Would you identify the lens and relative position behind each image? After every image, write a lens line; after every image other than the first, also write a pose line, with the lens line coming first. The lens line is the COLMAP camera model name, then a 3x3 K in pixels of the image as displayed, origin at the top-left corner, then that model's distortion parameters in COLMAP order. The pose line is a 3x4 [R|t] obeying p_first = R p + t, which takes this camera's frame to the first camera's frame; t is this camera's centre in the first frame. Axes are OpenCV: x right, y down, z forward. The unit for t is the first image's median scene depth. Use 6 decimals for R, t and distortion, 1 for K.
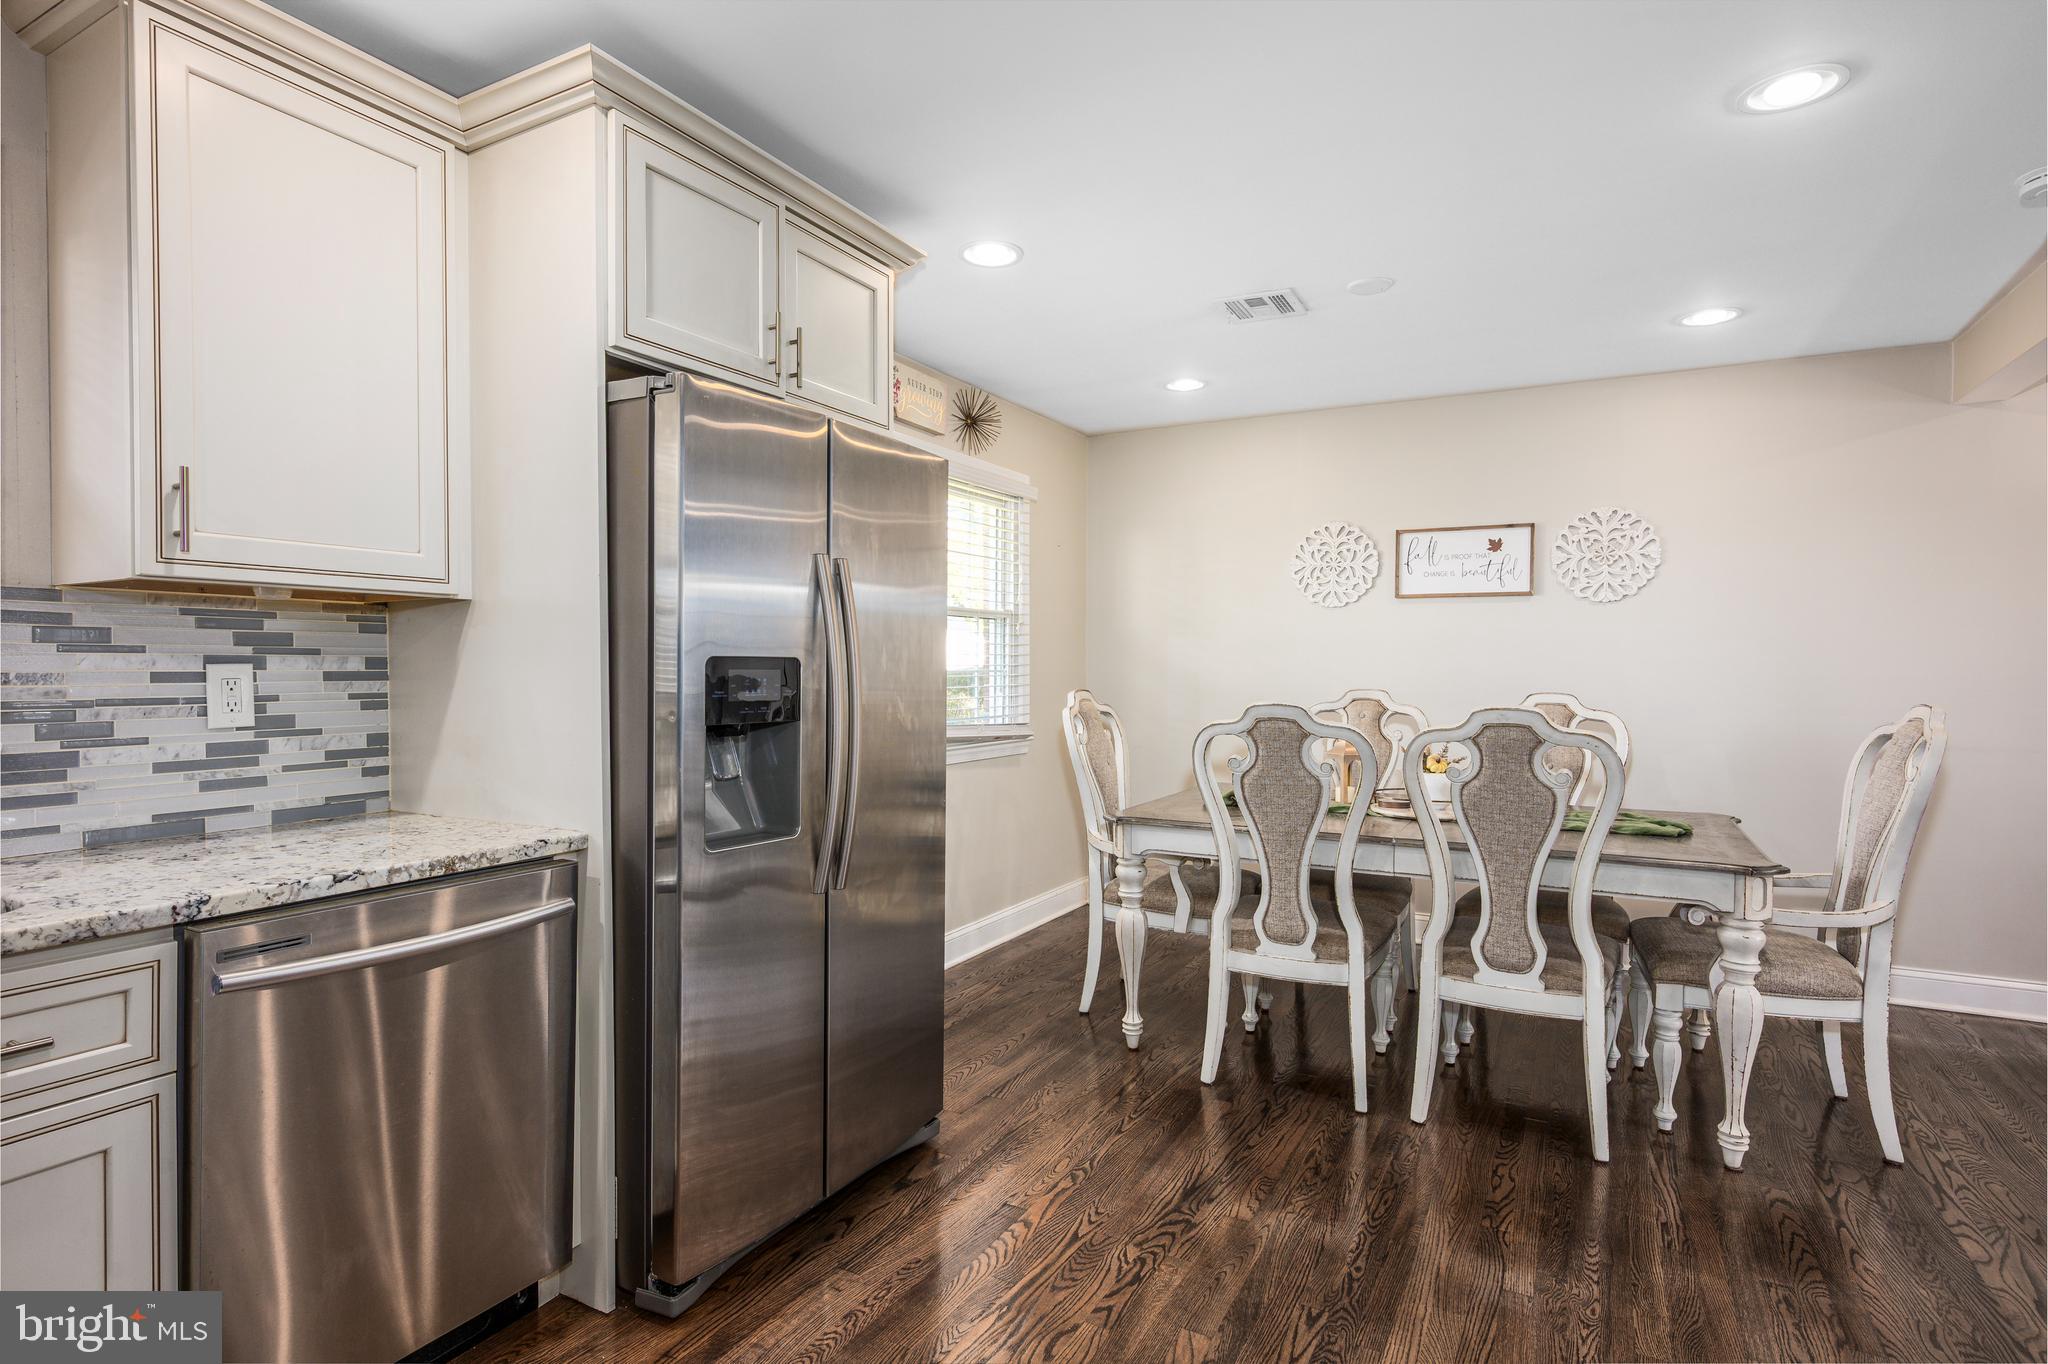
lens RADIAL K [[1053.9, 0, 1030.1], [0, 1053.9, 679.7], [0, 0, 1]] dist [0.001265, 0.000773]
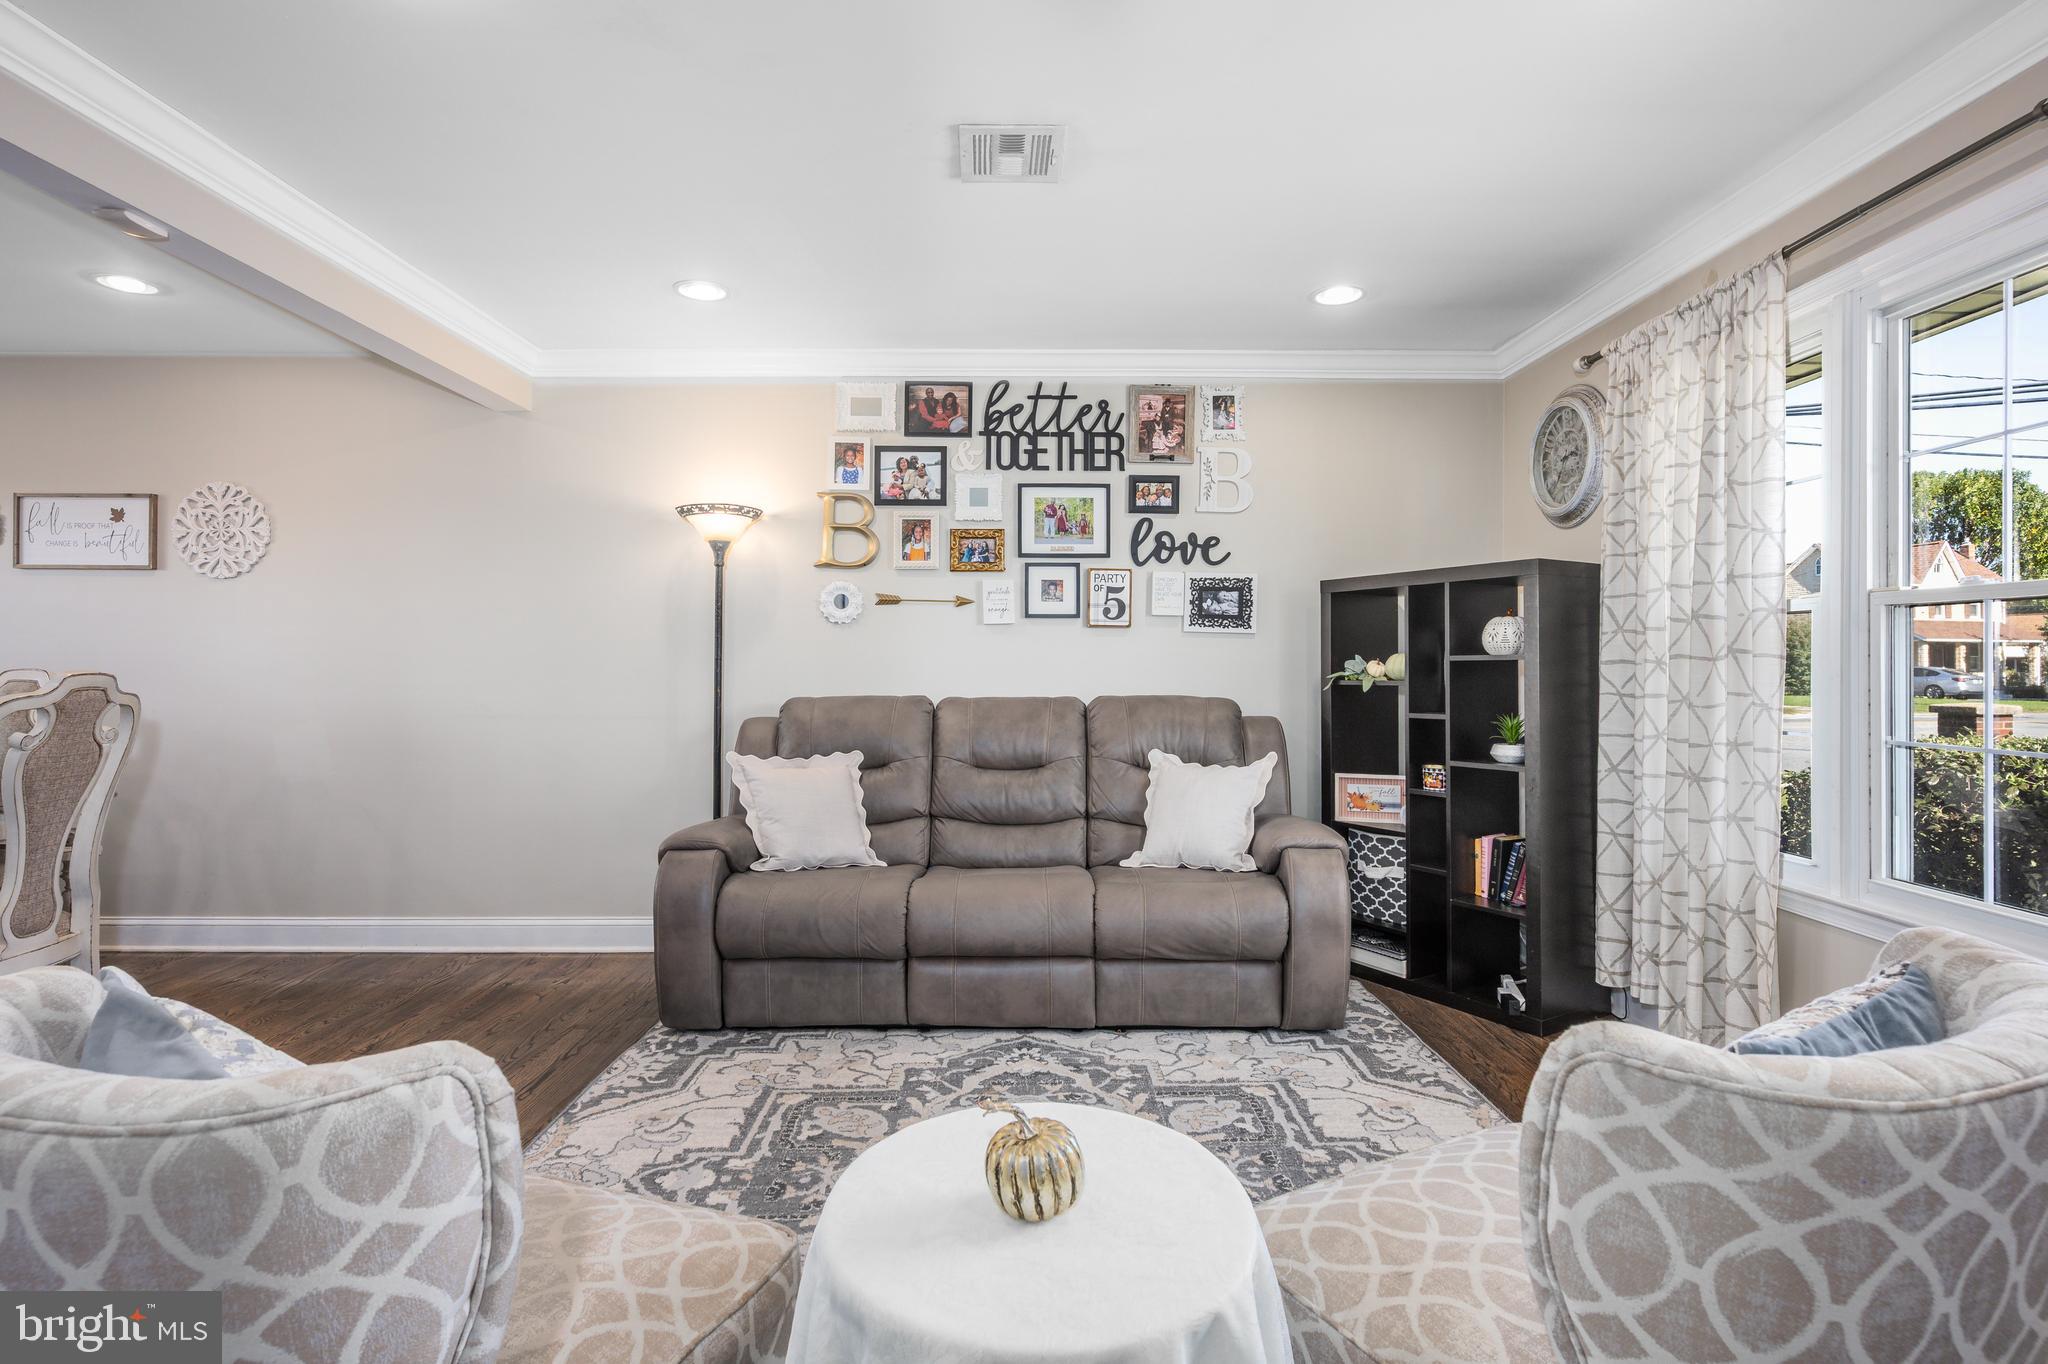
lens RADIAL K [[983.3, 0, 1019.7], [0, 983.3, 662.8], [0, 0, 1]] dist [-0.003711, 0.003737]
pose [[0.878366, -0.001445, 0.477987, 1.510254], [0.008110, 0.999897, -0.011880, 0.043641], [-0.477920, 0.014311, 0.878287, -0.323121]]
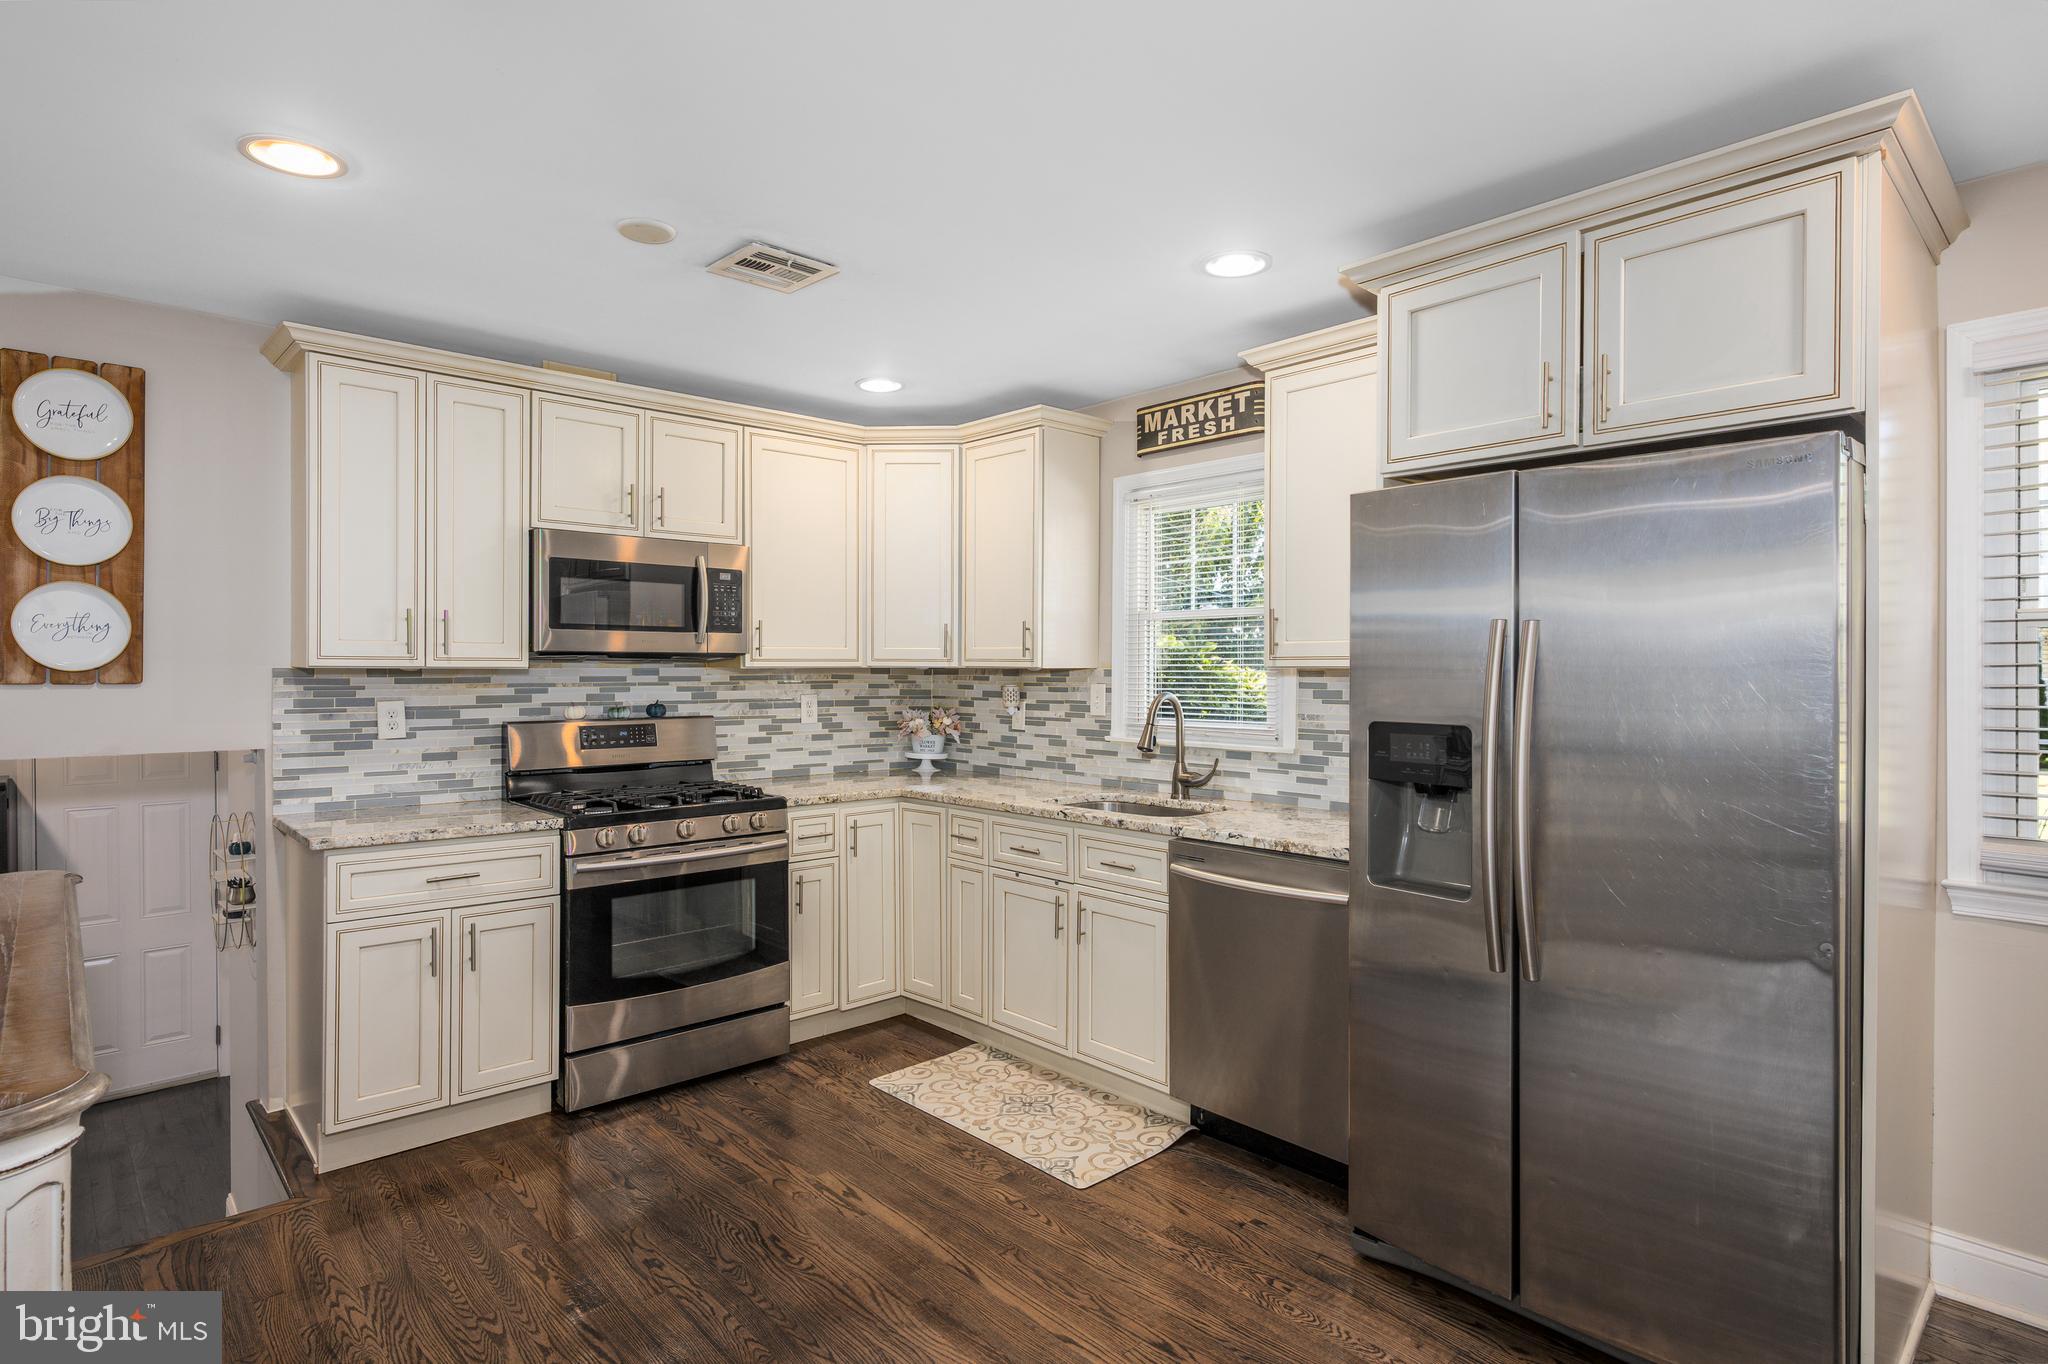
lens RADIAL K [[1053.9, 0, 1020.0], [0, 1053.9, 674.2], [0, 0, 1]] dist [0.001265, 0.000773]
pose [[-0.327831, 0.003621, -0.944730, 0.861892], [-0.011520, 0.999903, 0.007830, -0.072340], [0.944666, 0.013450, -0.327757, 0.913829]]
